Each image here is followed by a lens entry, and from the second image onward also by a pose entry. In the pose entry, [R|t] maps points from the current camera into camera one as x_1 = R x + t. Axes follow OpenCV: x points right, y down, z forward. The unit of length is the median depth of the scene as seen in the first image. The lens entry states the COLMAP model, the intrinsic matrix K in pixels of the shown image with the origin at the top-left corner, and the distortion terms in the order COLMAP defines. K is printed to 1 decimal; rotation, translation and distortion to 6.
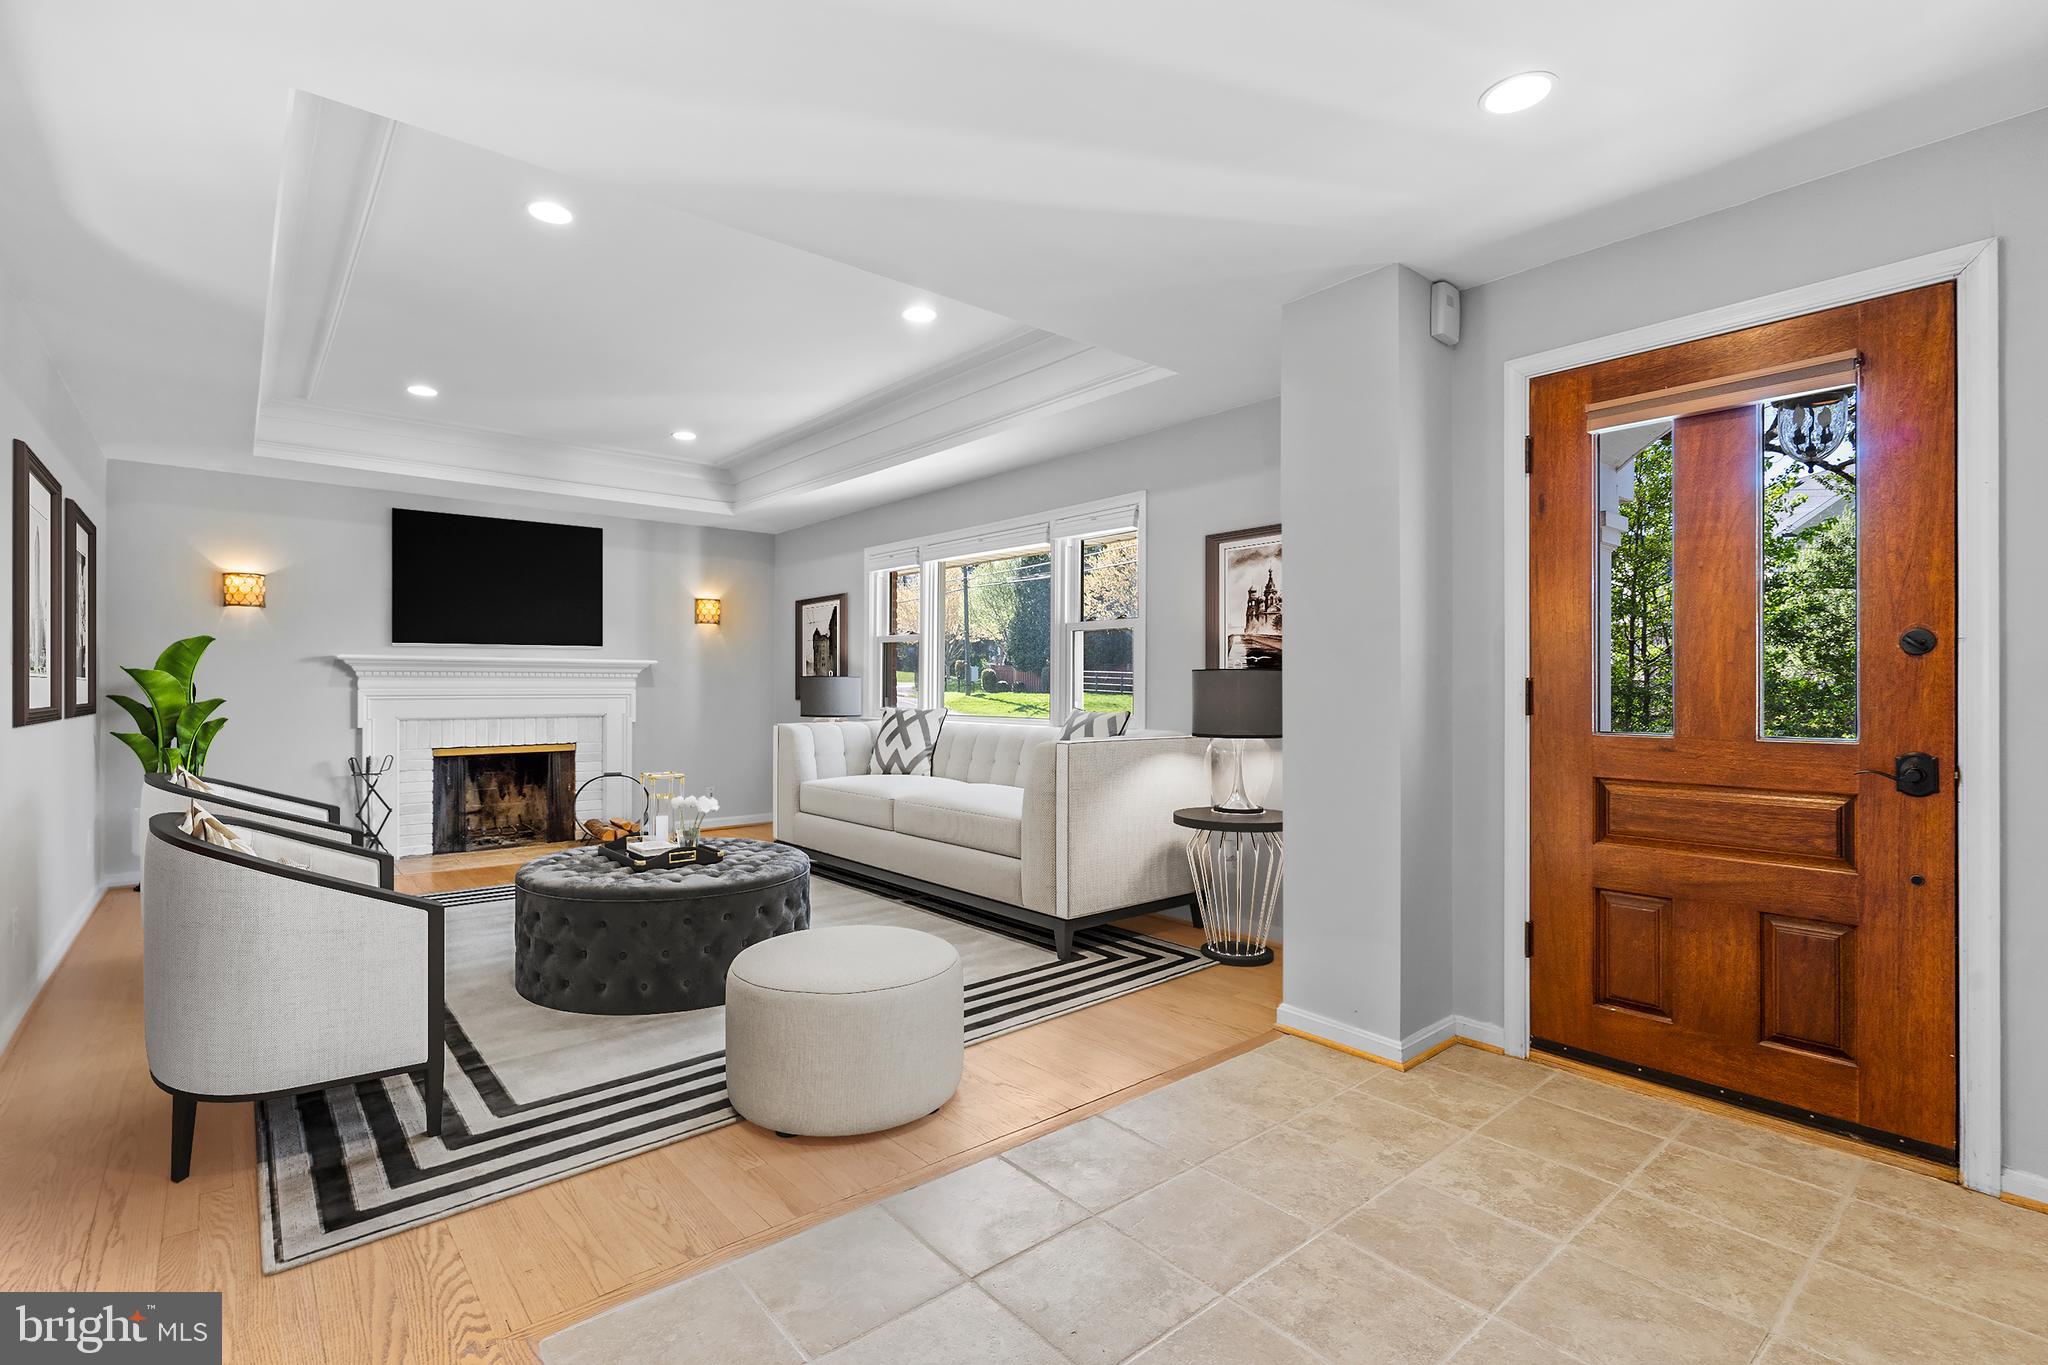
lens RADIAL K [[951.0, 0, 1022.3], [0, 951.0, 692.3], [0, 0, 1]] dist [-0.004521, 0.000848]
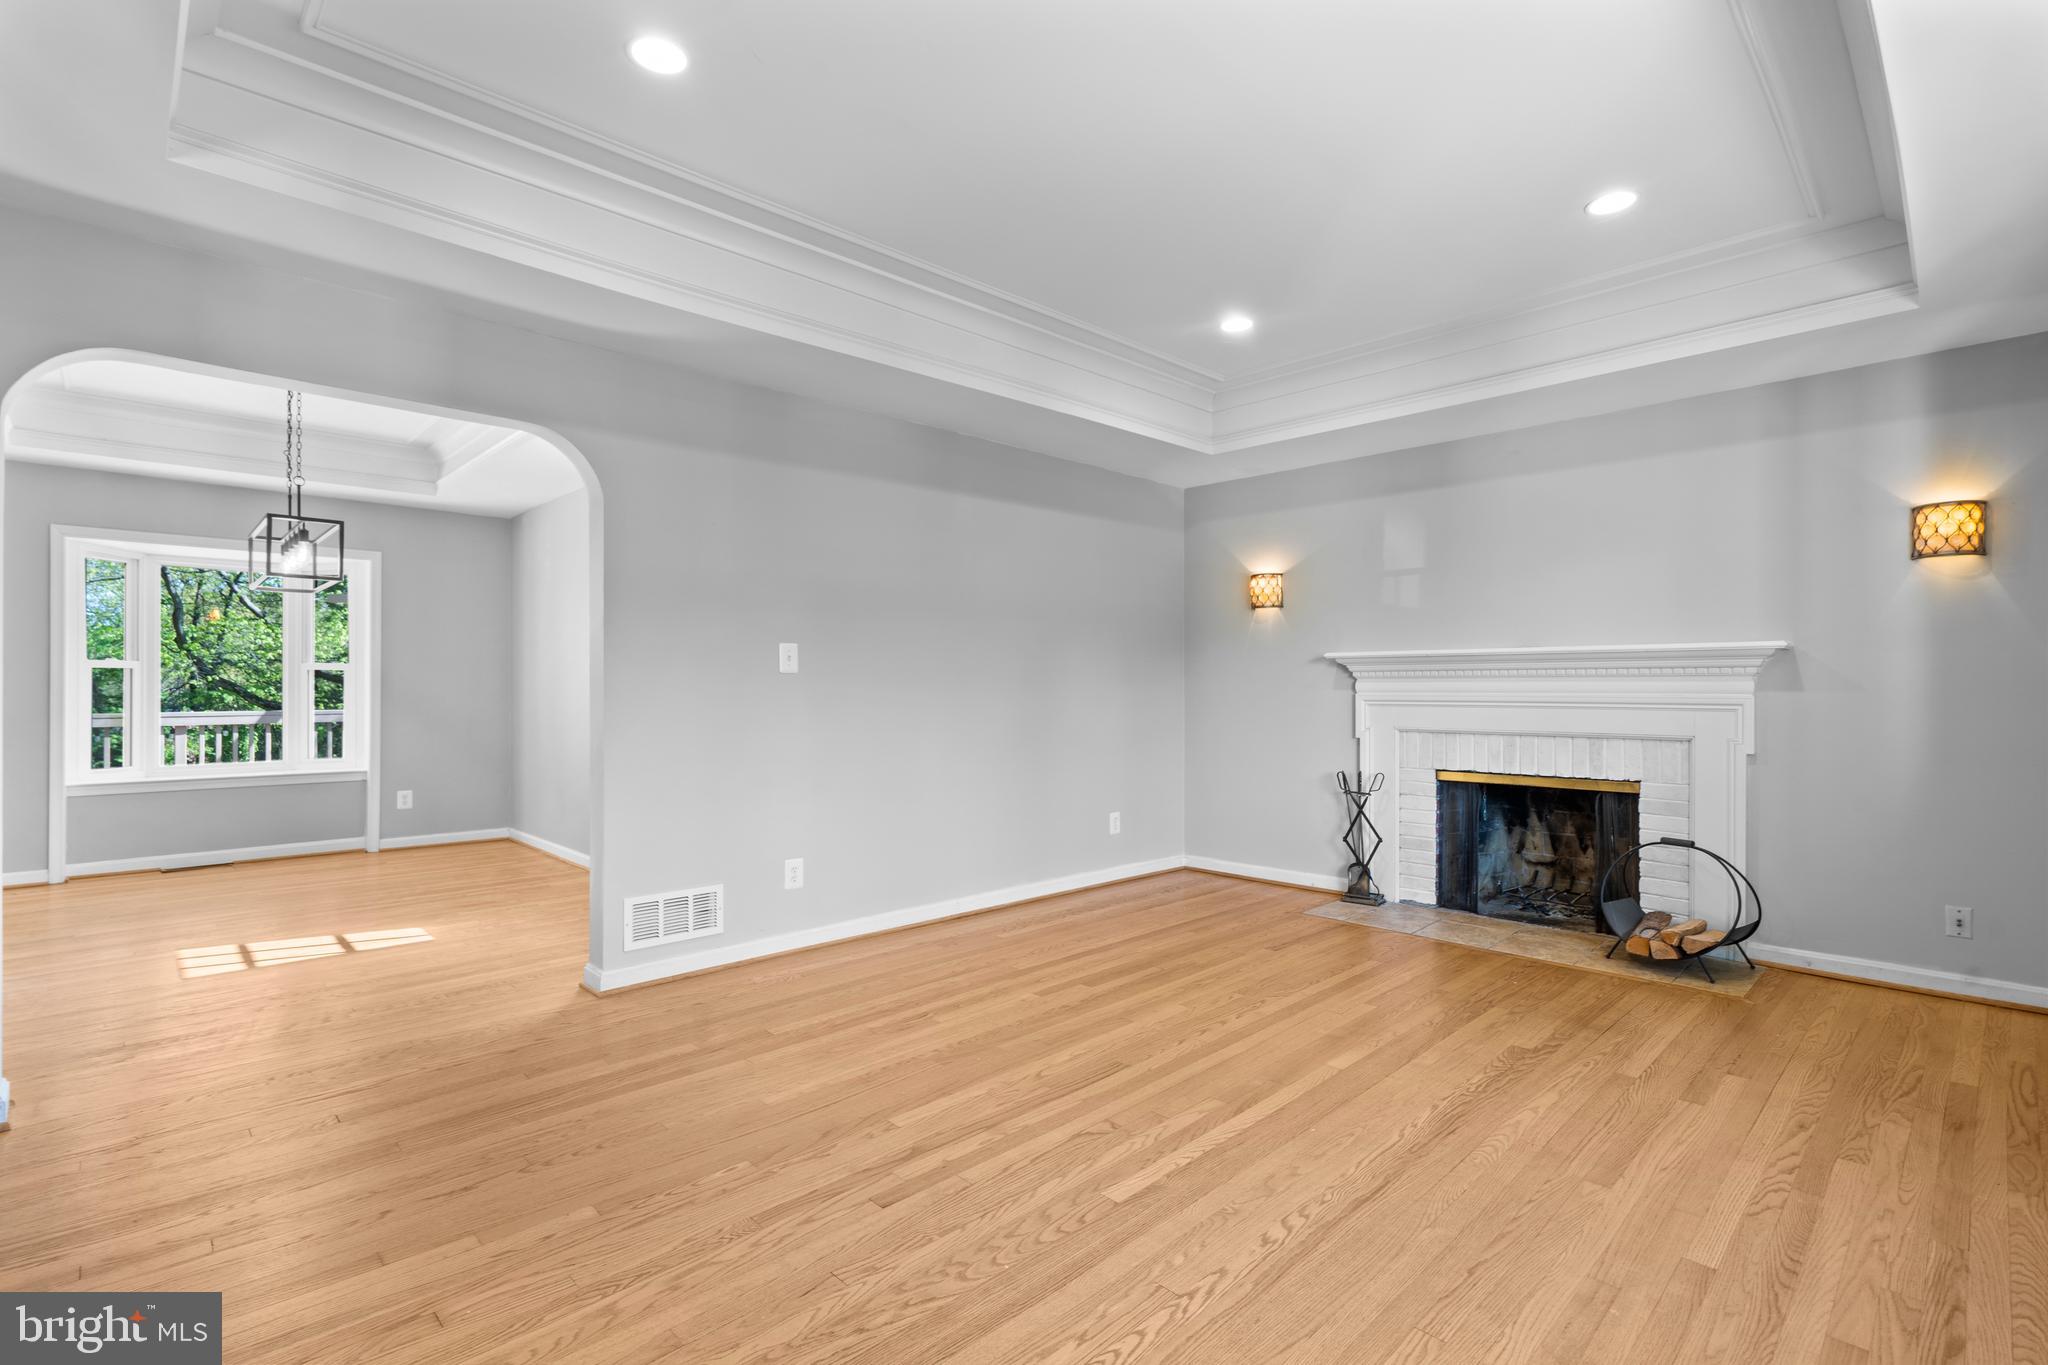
lens RADIAL K [[951.0, 0, 1022.3], [0, 951.0, 692.3], [0, 0, 1]] dist [-0.004521, 0.000848]
pose [[0.062641, 0.002645, -0.998033, 0.121988], [-0.006280, 0.999978, 0.002256, -0.003154], [0.998016, 0.006126, 0.062657, 0.571328]]
